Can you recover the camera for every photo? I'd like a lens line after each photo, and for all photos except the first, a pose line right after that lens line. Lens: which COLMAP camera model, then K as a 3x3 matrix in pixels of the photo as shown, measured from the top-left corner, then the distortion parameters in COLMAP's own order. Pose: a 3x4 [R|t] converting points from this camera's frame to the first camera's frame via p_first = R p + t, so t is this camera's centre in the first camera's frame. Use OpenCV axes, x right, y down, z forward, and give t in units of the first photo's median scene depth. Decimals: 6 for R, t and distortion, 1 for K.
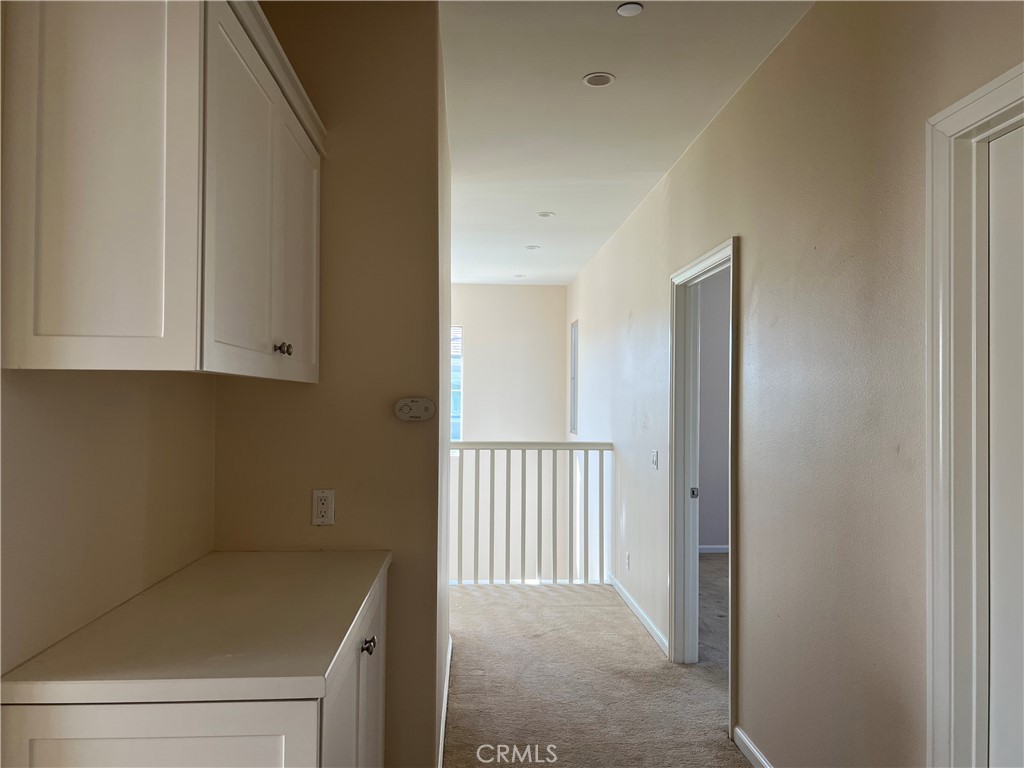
lens RADIAL K [[780.7, 0, 510.7], [0, 780.7, 383.6], [0, 0, 1]] dist [0.040748, -0.024038]
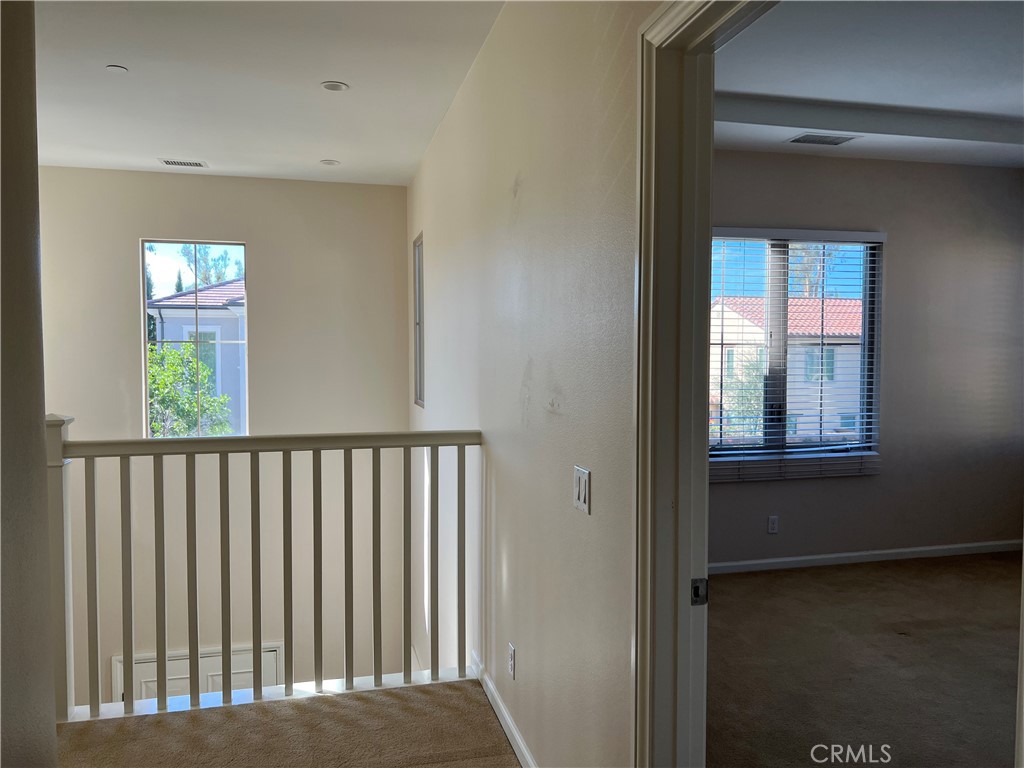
lens RADIAL K [[780.7, 0, 518.5], [0, 780.7, 375.0], [0, 0, 1]] dist [0.040748, -0.024038]
pose [[0.981725, -0.011830, 0.189939, 0.049968], [0.003365, 0.998989, 0.044825, 0.009278], [-0.190277, -0.043367, 0.980772, 0.440379]]
